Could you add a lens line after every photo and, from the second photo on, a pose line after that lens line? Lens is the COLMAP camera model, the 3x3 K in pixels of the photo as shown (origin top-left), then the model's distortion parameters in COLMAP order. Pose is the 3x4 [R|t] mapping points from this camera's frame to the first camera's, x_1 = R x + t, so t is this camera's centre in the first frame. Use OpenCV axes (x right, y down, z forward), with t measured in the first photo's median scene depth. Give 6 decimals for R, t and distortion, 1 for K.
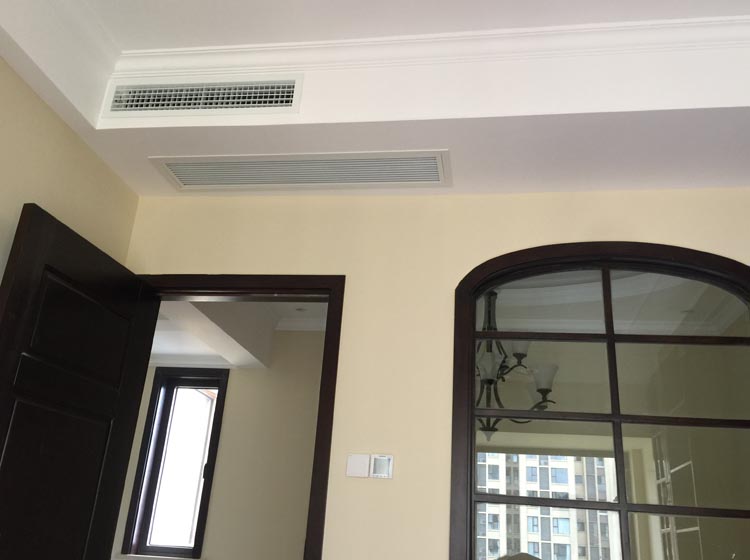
lens RADIAL K [[696.0, 0, 375.0], [0, 696.0, 280.0], [0, 0, 1]] dist [-0.010430, -0.003607]
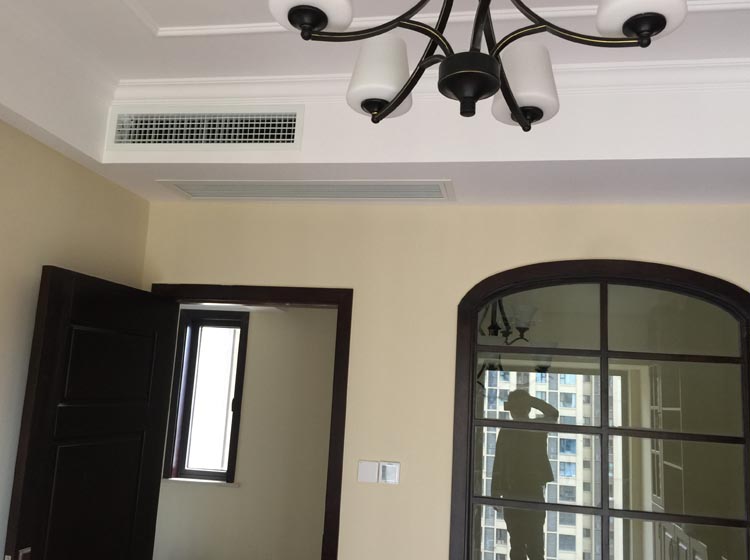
lens RADIAL K [[682.3, 0, 375.0], [0, 682.3, 280.0], [0, 0, 1]] dist [-0.005396, -0.003432]
pose [[0.999510, -0.014151, -0.027905, 0.019937], [0.019930, 0.975484, 0.219166, -0.252426], [0.024120, -0.219615, 0.975288, 0.003985]]
